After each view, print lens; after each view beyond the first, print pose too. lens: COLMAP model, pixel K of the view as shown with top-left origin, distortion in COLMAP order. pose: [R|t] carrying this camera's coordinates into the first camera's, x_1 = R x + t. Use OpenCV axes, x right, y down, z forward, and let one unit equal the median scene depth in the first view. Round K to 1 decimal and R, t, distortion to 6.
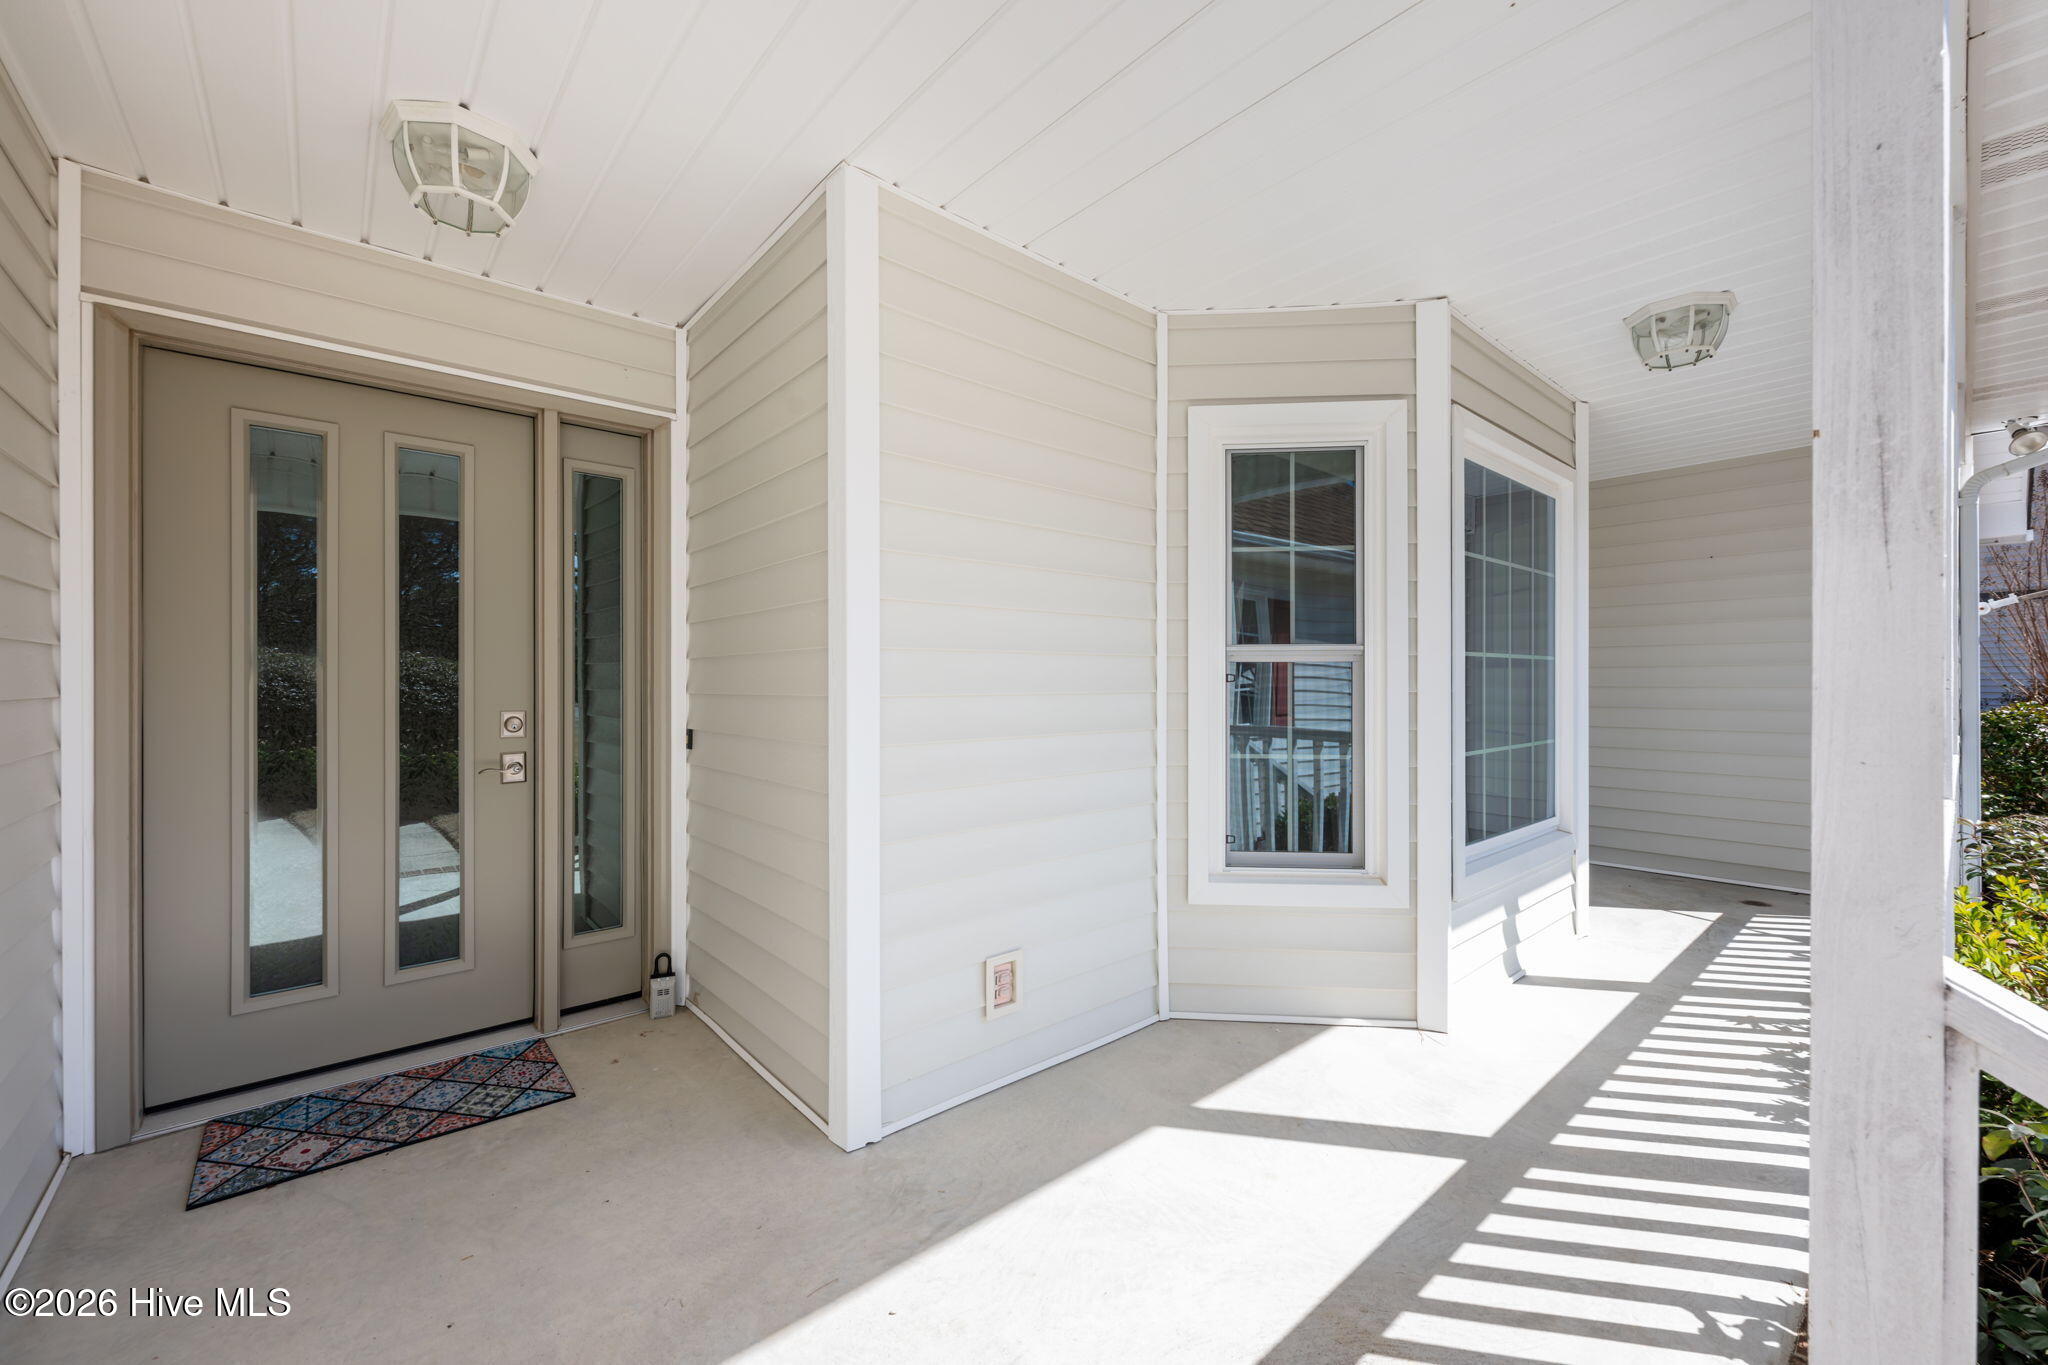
lens RADIAL K [[800.1, 0, 1024.0], [0, 800.1, 682.5], [0, 0, 1]] dist [0.002470, 0.000292]
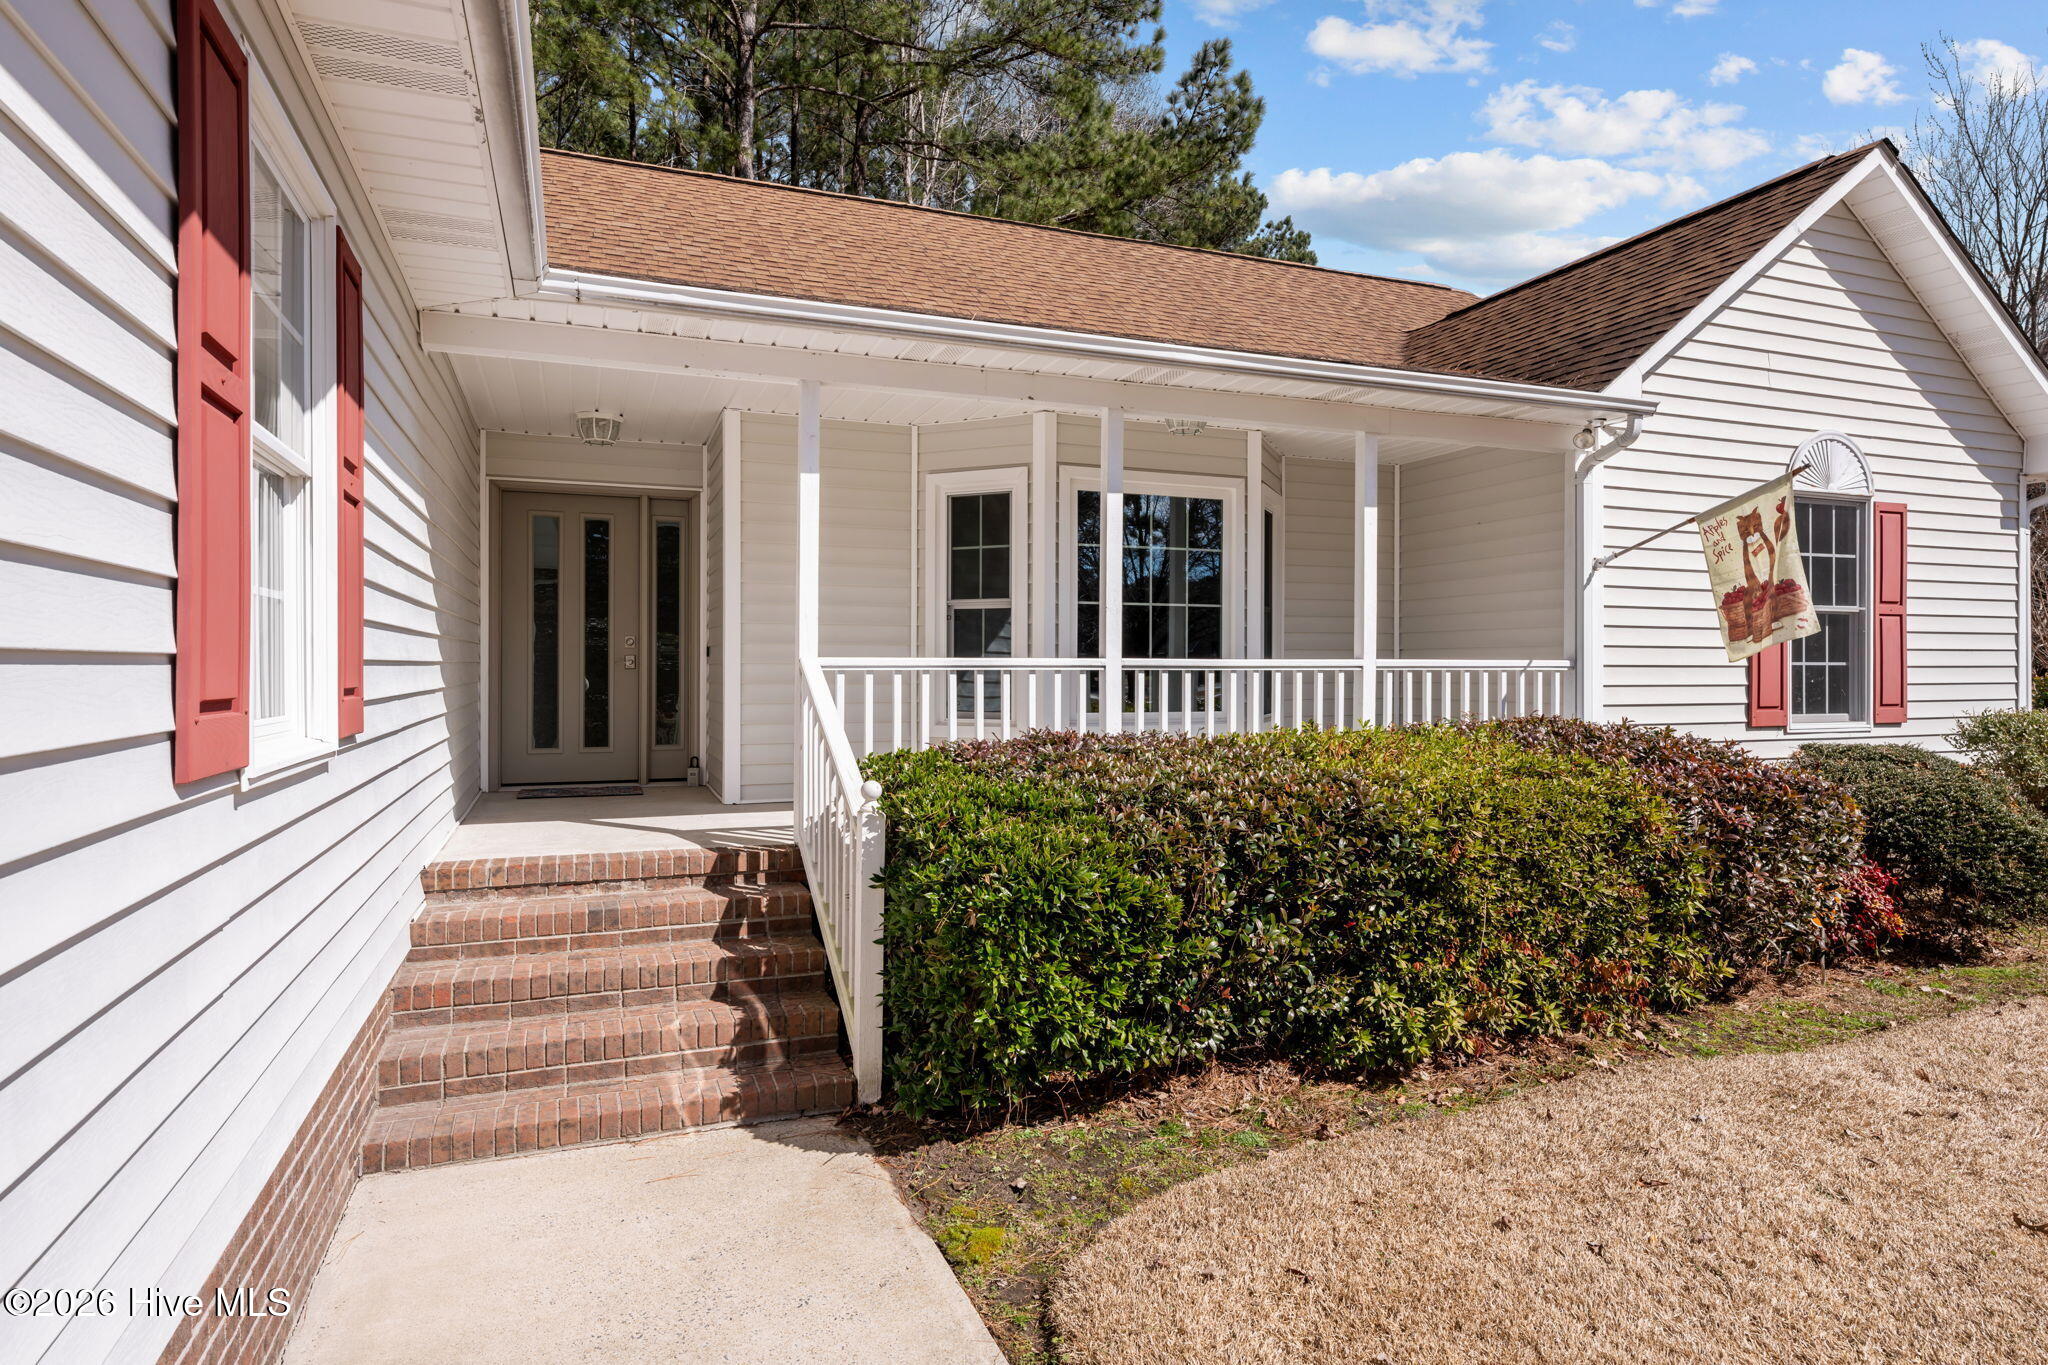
lens RADIAL K [[1150.8, 0, 1024.0], [0, 1150.8, 682.5], [0, 0, 1]] dist [-0.001457, -0.000193]
pose [[0.940886, 0.006951, -0.338653, 1.382082], [-0.004797, 0.999963, 0.007197, 0.130131], [0.338691, -0.005147, 0.940884, -1.520177]]
